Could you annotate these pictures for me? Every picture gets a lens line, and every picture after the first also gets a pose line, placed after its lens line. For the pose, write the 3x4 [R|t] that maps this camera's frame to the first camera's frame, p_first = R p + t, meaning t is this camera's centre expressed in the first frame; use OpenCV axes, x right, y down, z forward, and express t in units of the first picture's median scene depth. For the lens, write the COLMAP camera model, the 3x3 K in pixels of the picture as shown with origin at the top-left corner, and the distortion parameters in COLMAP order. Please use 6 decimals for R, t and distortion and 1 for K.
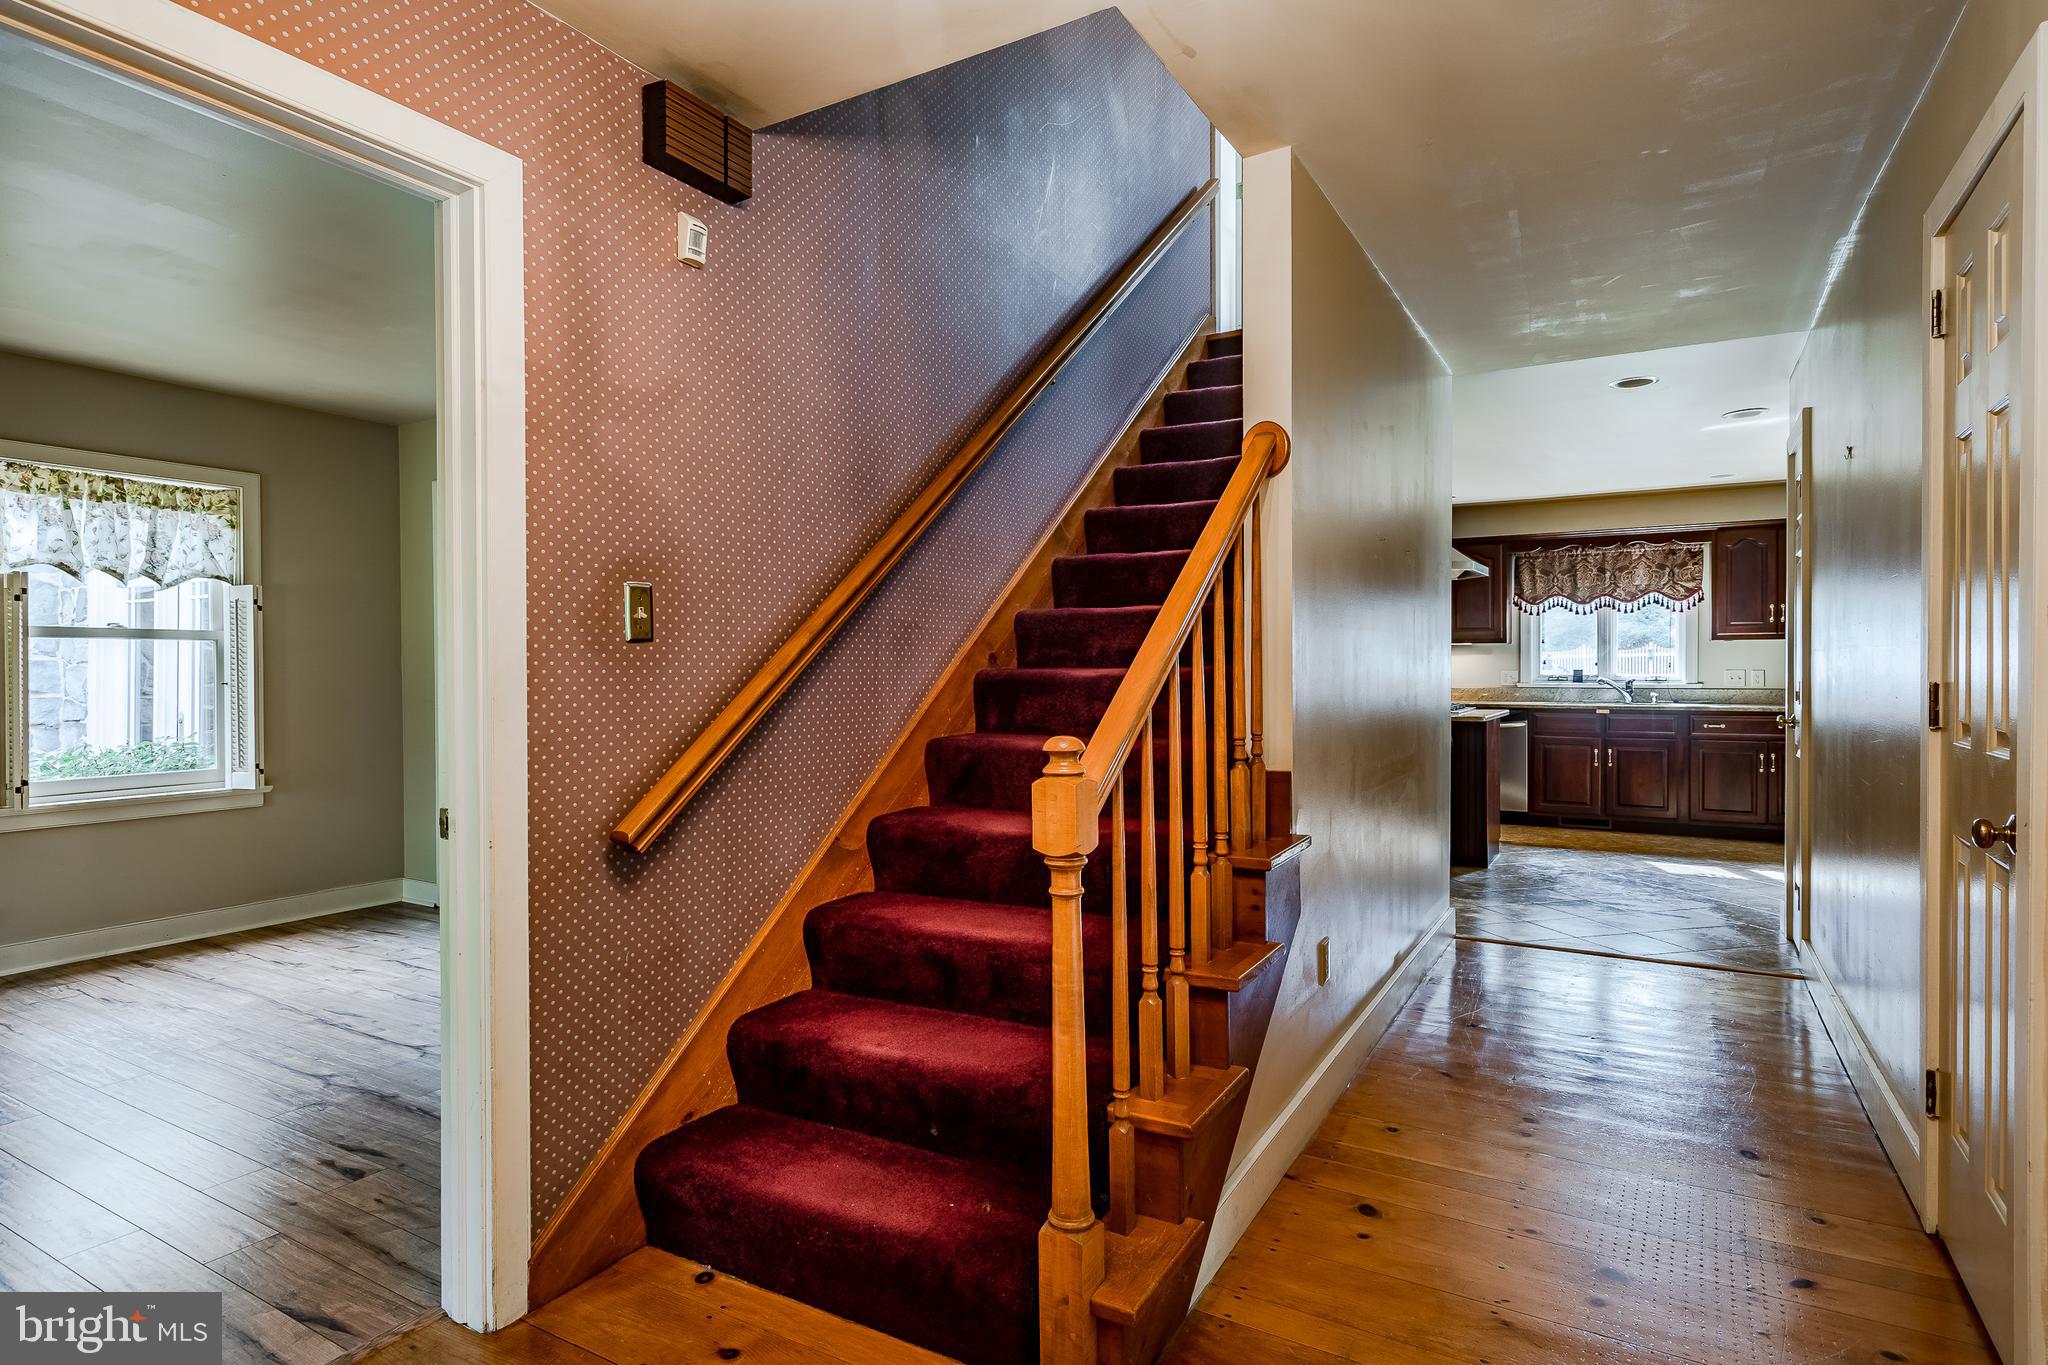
lens RADIAL K [[1121.6, 0, 1002.9], [0, 1121.6, 676.4], [0, 0, 1]] dist [0.033685, 0.000433]
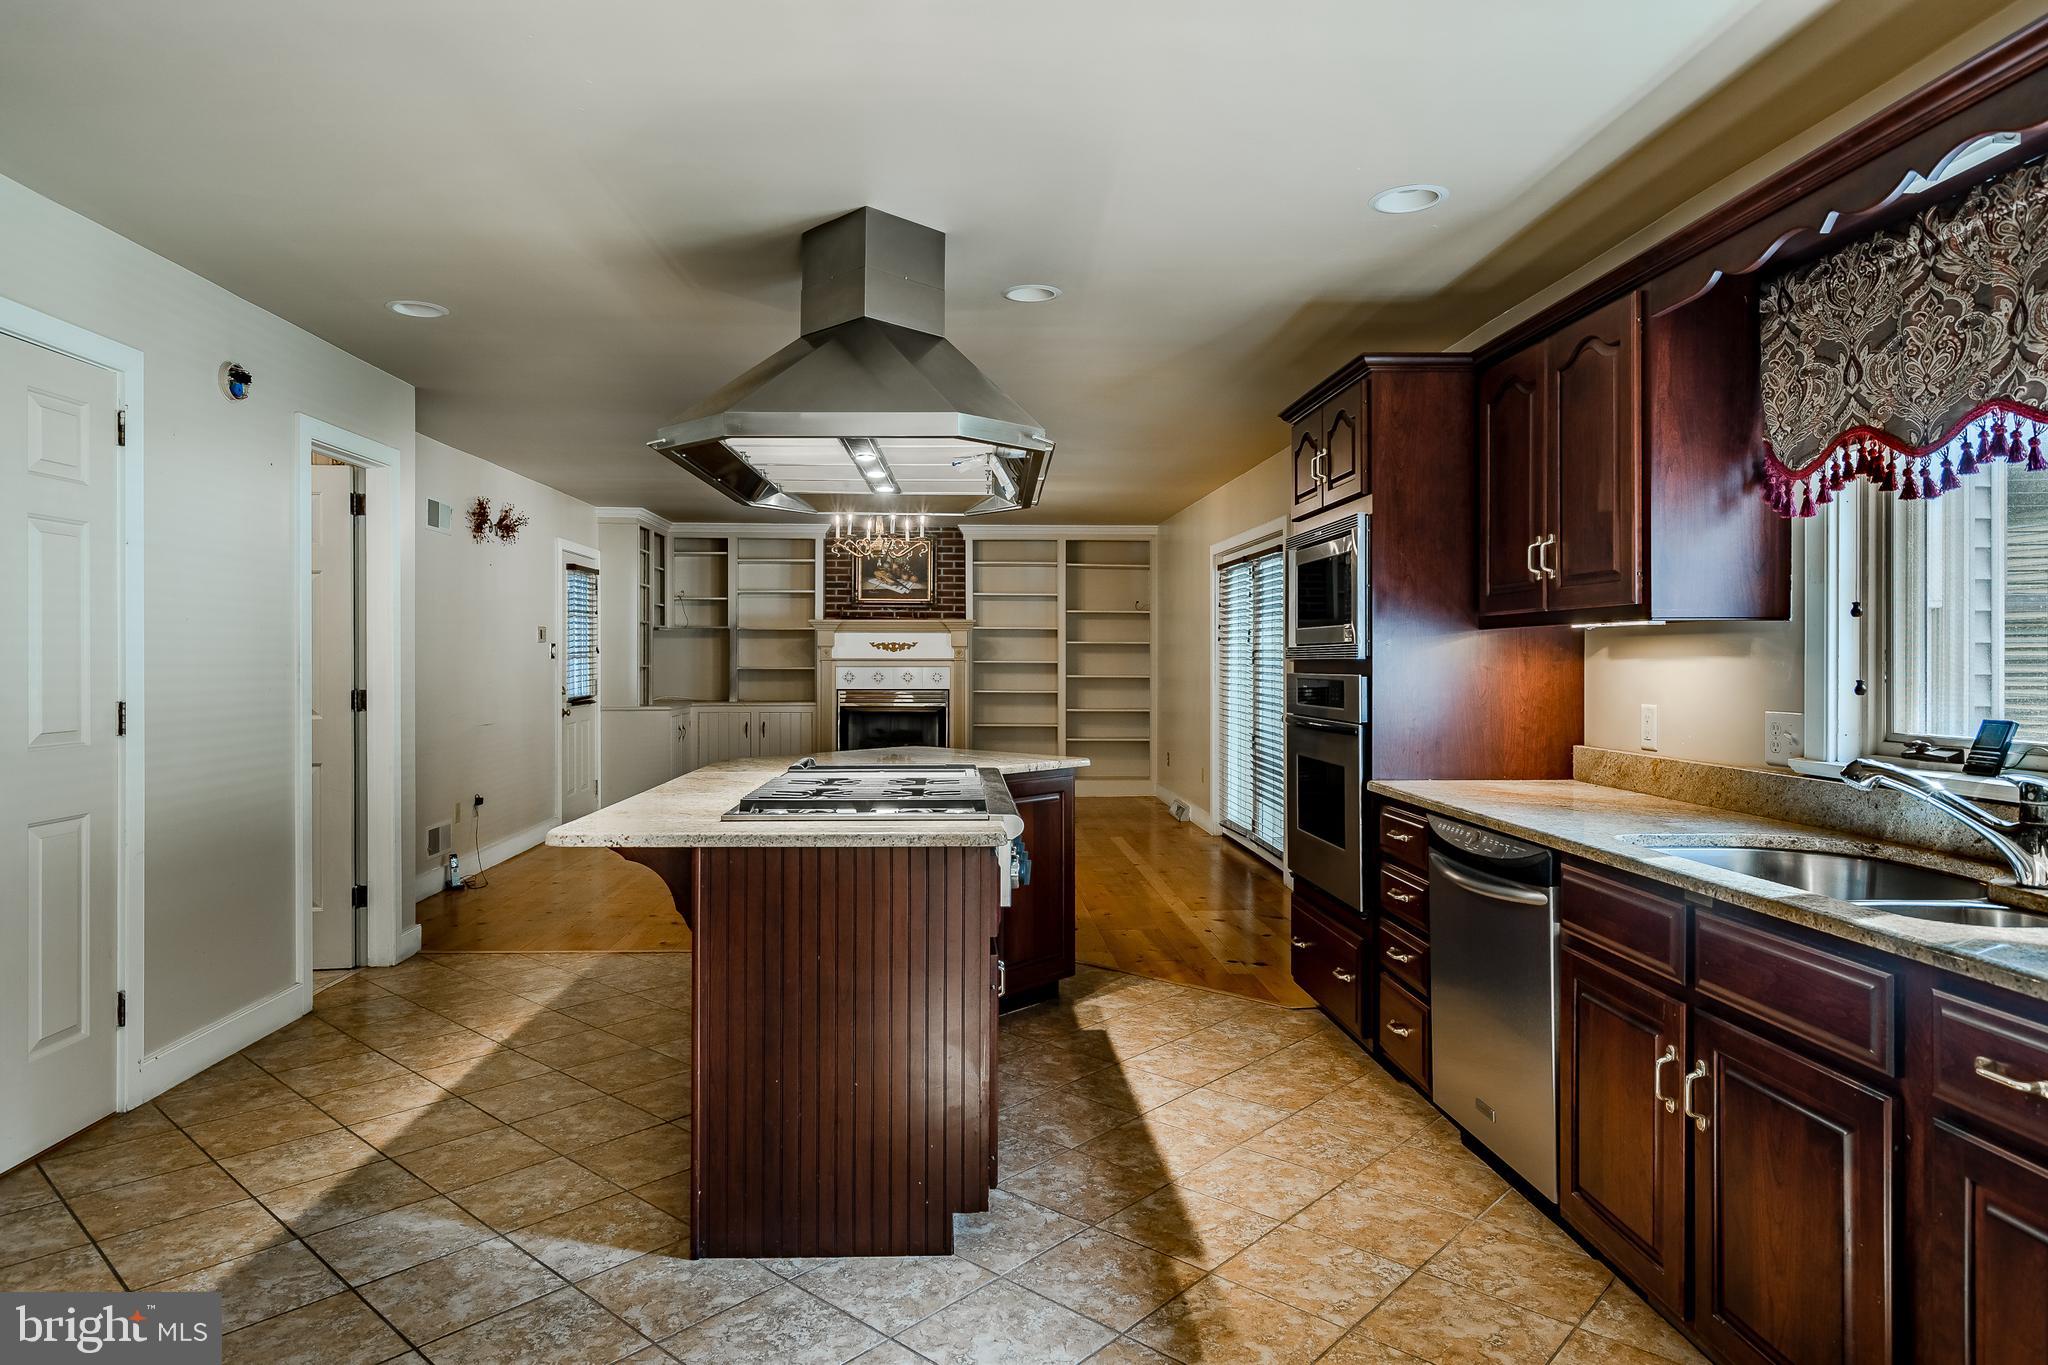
lens RADIAL K [[1192.3, 0, 953.4], [0, 1192.3, 655.3], [0, 0, 1]] dist [0.013604, -0.001012]
pose [[0.512080, 0.001885, -0.858936, 0.639721], [-0.010261, 0.999940, -0.003922, -0.017381], [0.858876, 0.010822, 0.512069, 0.698215]]
